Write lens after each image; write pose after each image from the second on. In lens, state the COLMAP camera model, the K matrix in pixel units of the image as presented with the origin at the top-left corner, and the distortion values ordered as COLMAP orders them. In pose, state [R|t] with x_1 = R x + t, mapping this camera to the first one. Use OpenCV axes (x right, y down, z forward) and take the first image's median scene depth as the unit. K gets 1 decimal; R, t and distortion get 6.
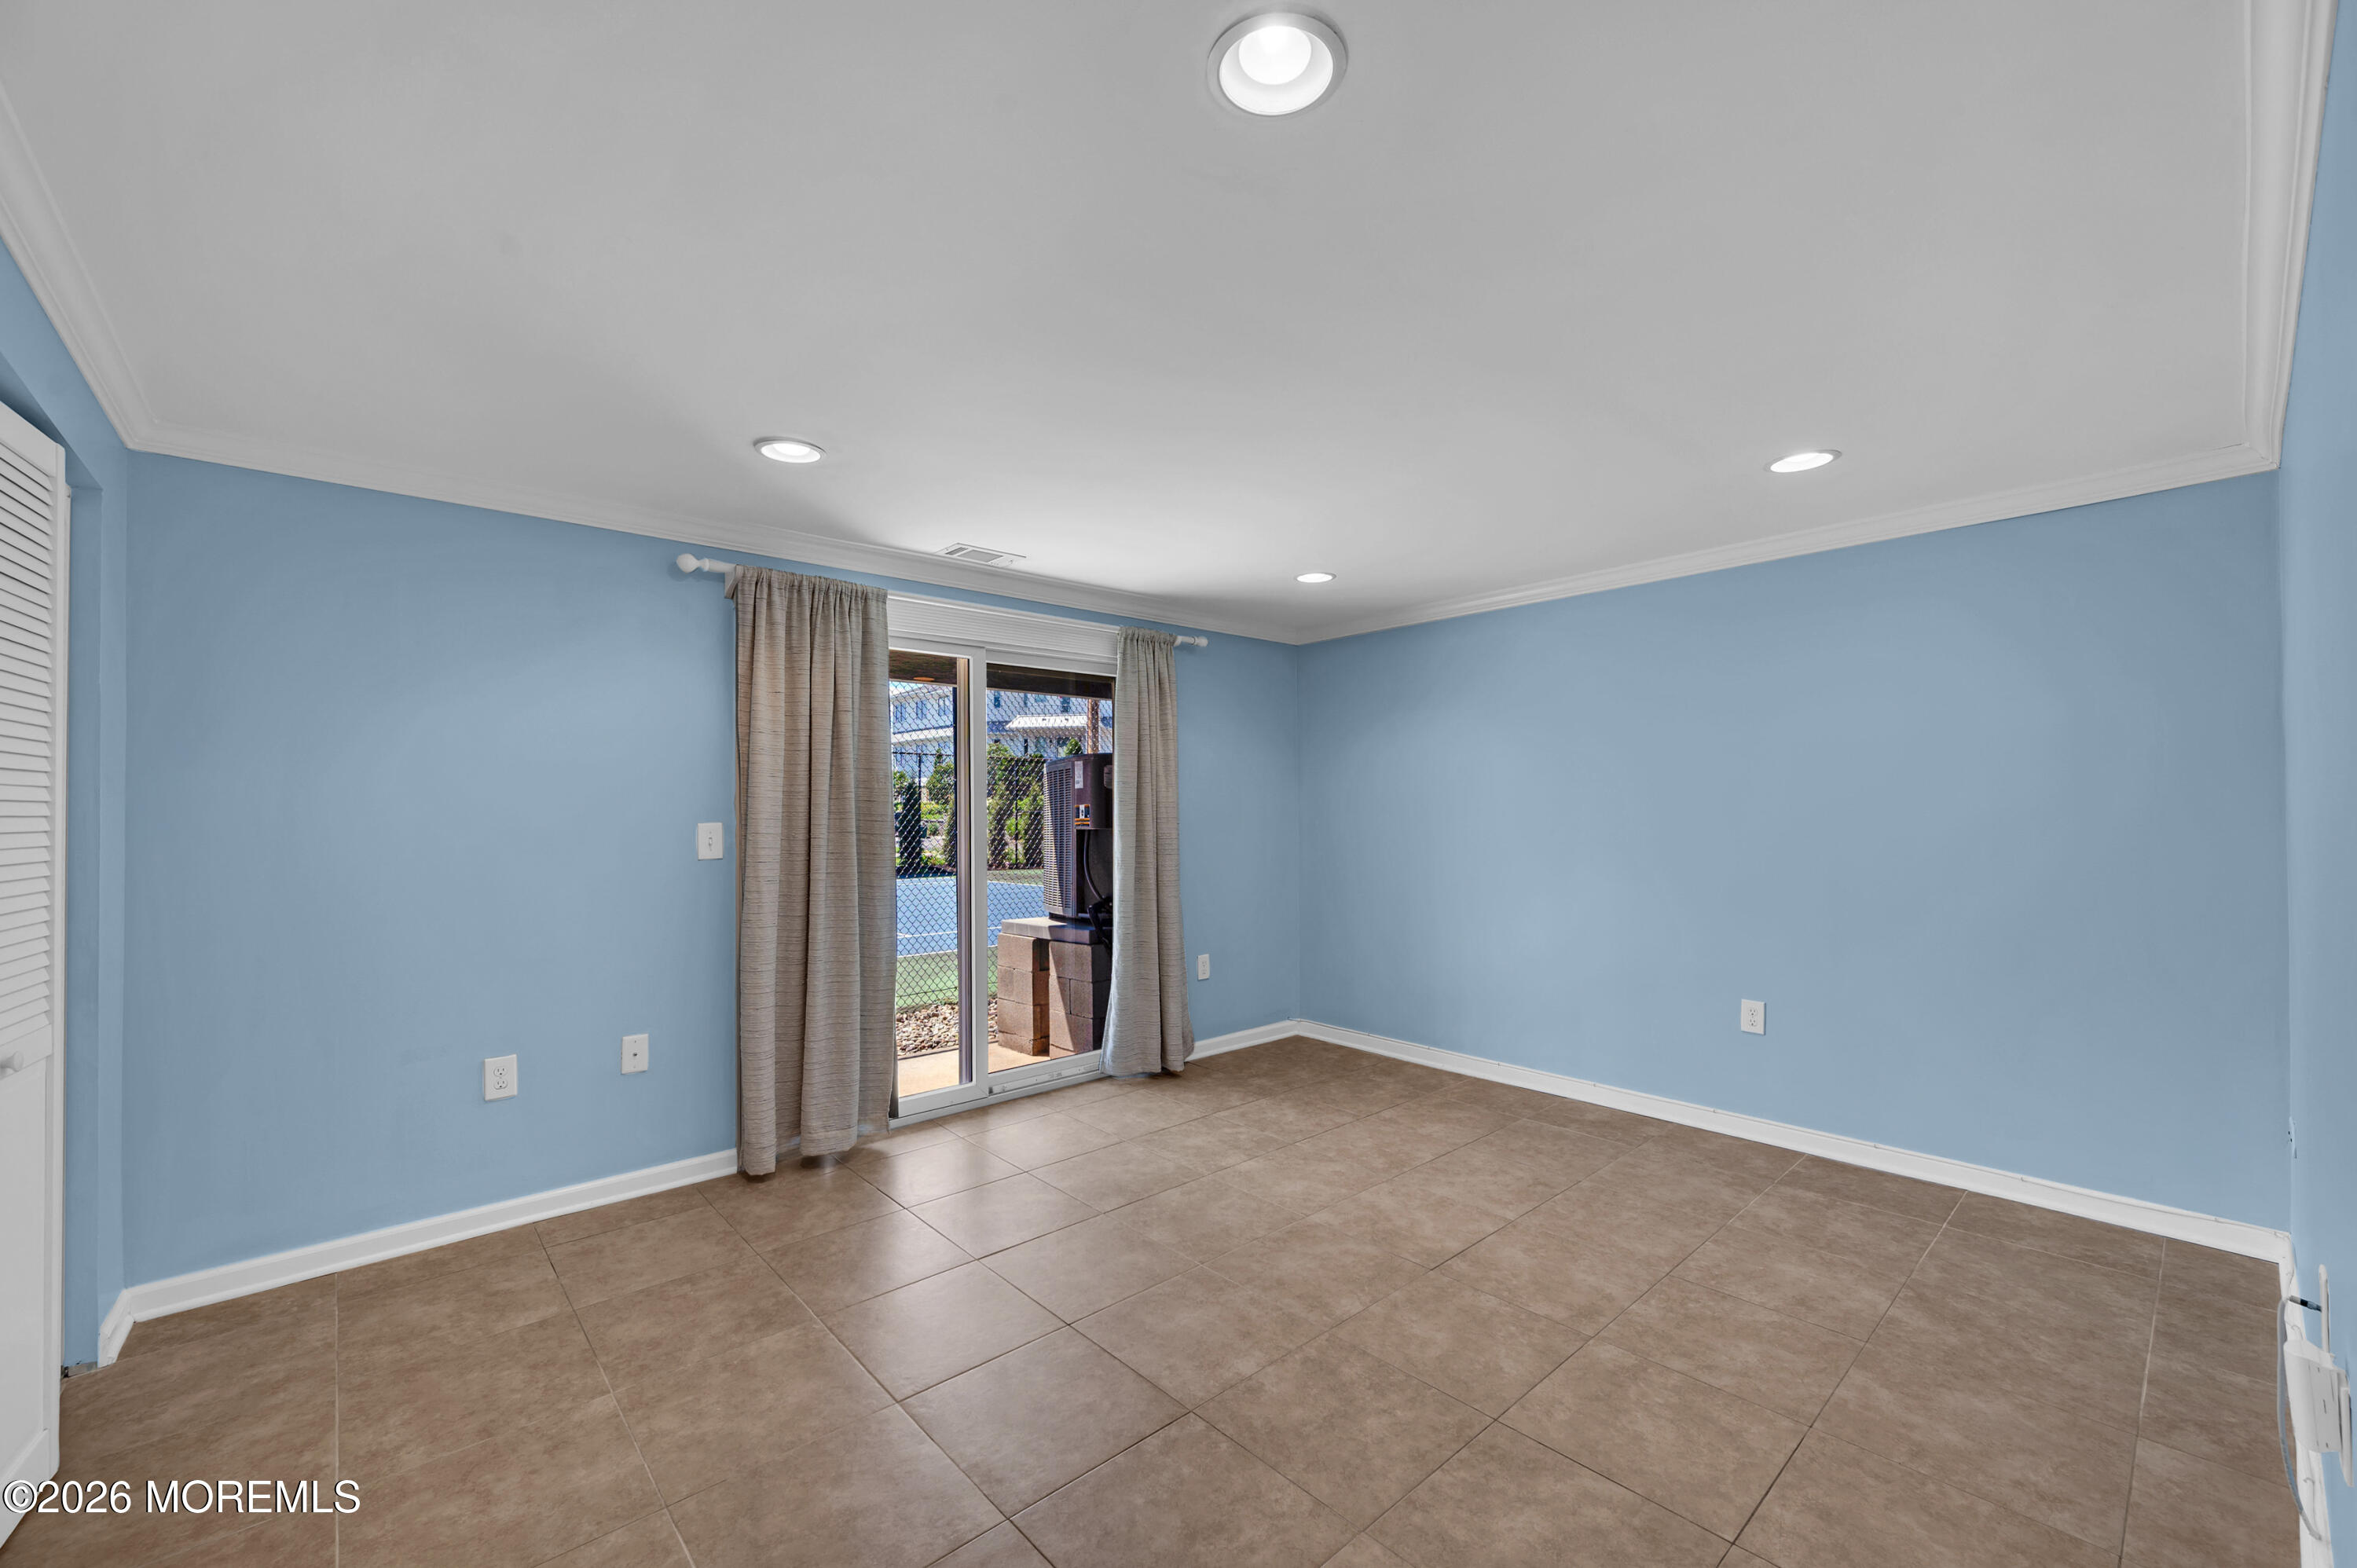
lens RADIAL K [[970.2, 0, 1171.4], [0, 970.2, 784.6], [0, 0, 1]] dist [-0.002111, -0.000296]
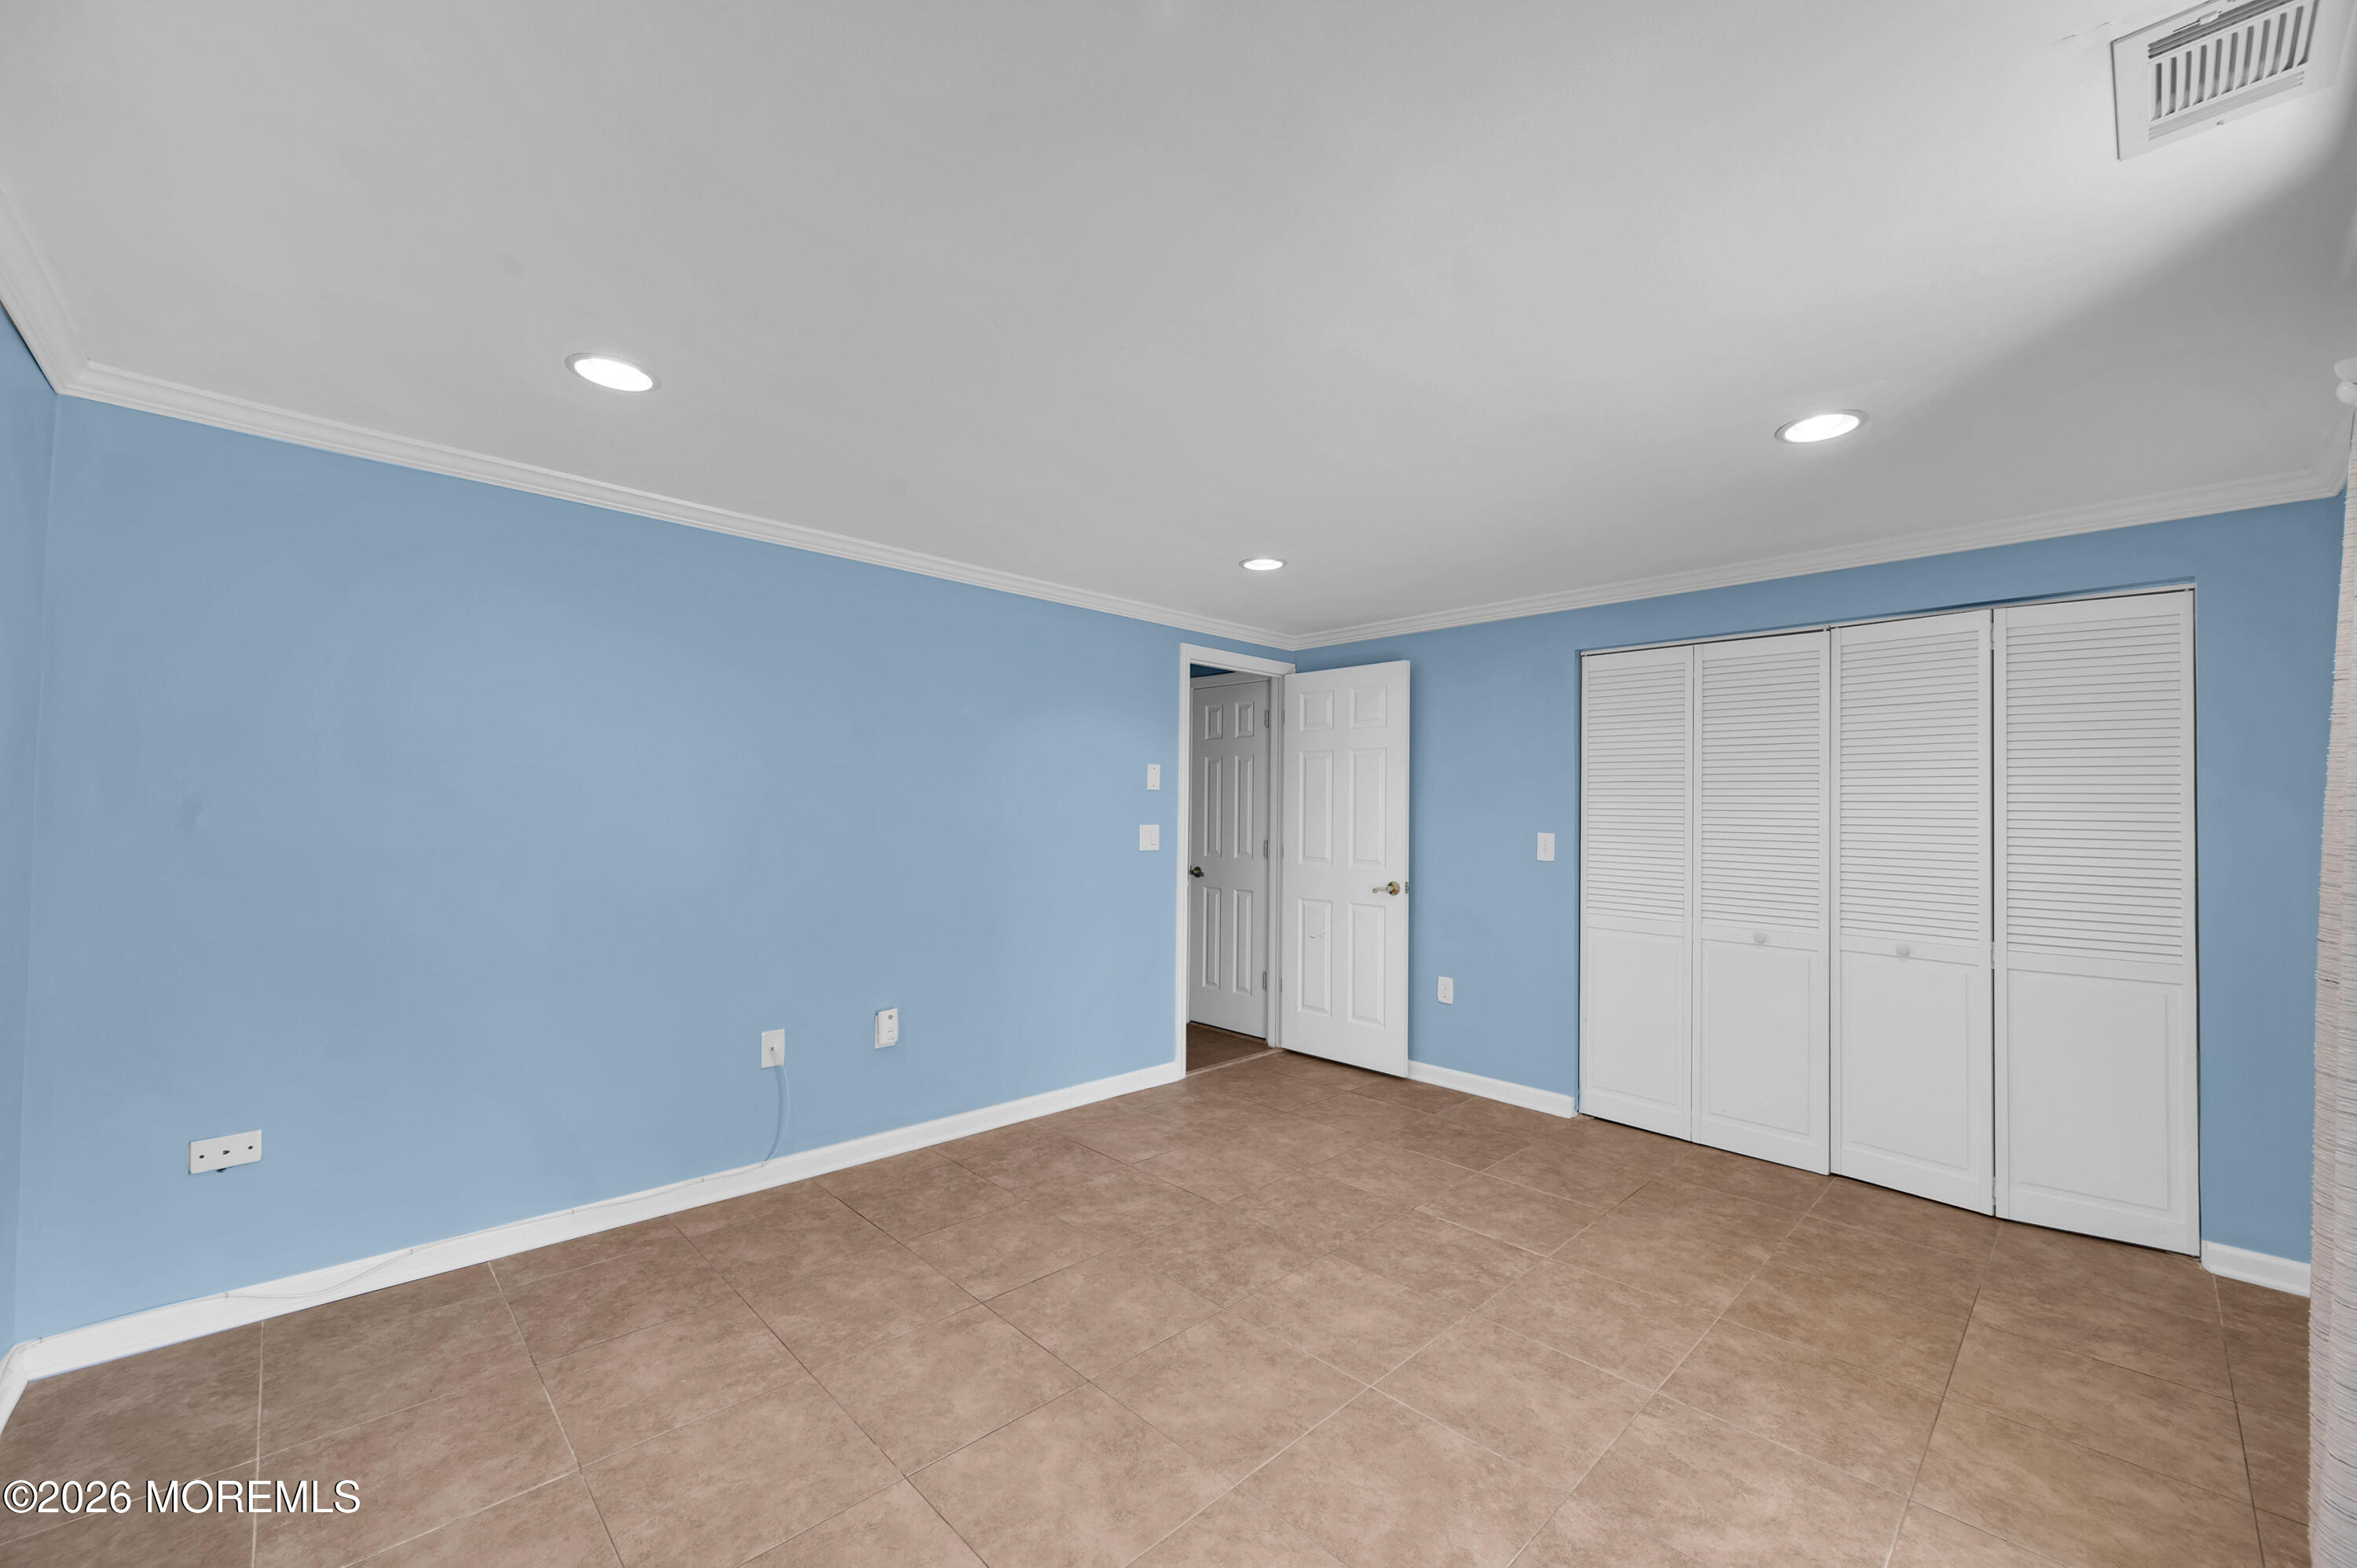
lens RADIAL K [[924.2, 0, 1174.8], [0, 924.2, 797.8], [0, 0, 1]] dist [-0.000334, -0.000068]
pose [[-0.999205, -0.006555, -0.039326, 0.252304], [-0.005178, 0.999374, -0.034993, 0.038169], [0.039531, -0.034762, -0.998614, 1.977435]]
